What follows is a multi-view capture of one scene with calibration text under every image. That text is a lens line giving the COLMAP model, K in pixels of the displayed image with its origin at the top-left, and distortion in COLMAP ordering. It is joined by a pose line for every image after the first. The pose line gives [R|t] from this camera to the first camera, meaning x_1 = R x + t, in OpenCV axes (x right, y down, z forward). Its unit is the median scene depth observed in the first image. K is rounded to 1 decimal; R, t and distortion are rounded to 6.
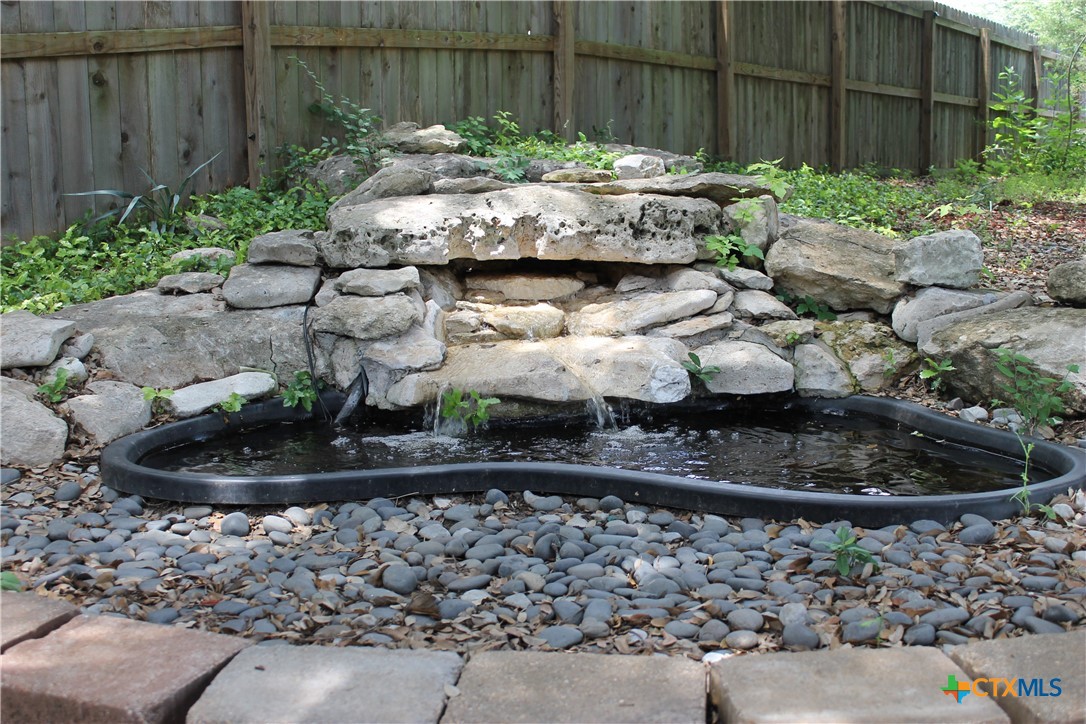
lens RADIAL K [[1203.5, 0, 541.2], [0, 1203.5, 365.5], [0, 0, 1]] dist [-0.056140, 0.000000]
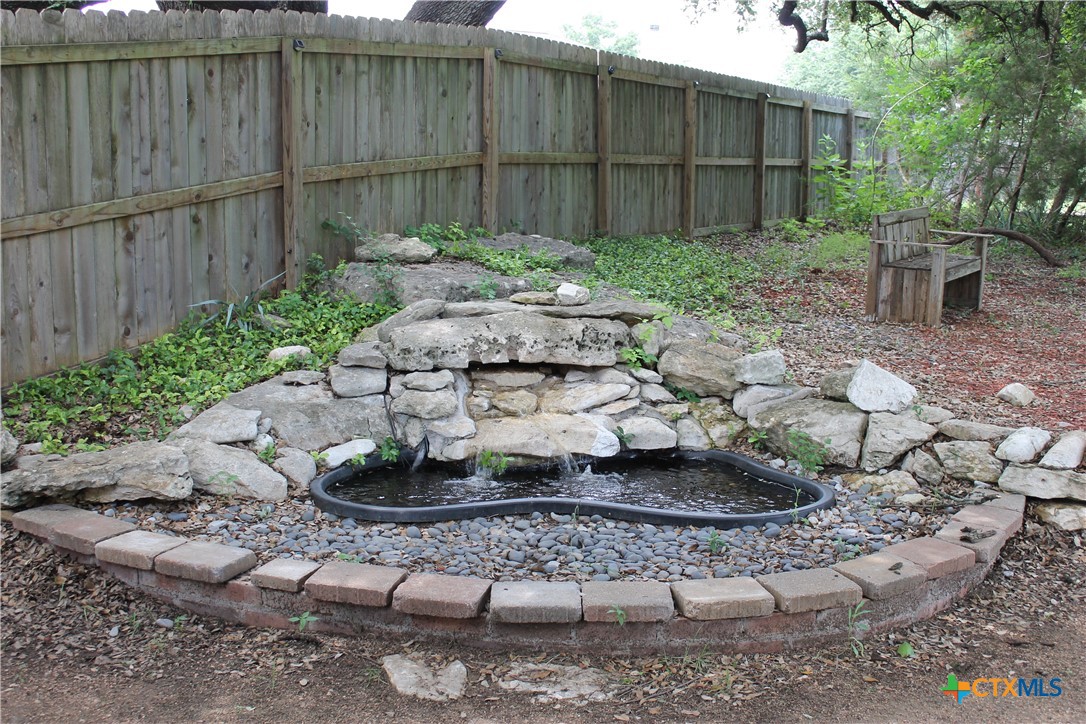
lens RADIAL K [[1203.5, 0, 544.9], [0, 1203.5, 359.4], [0, 0, 1]] dist [-0.056140, 0.000000]
pose [[0.991072, 0.003854, 0.133272, -0.193517], [-0.004282, 0.999987, 0.002929, -0.102213], [-0.133259, -0.003473, 0.991075, -0.636412]]
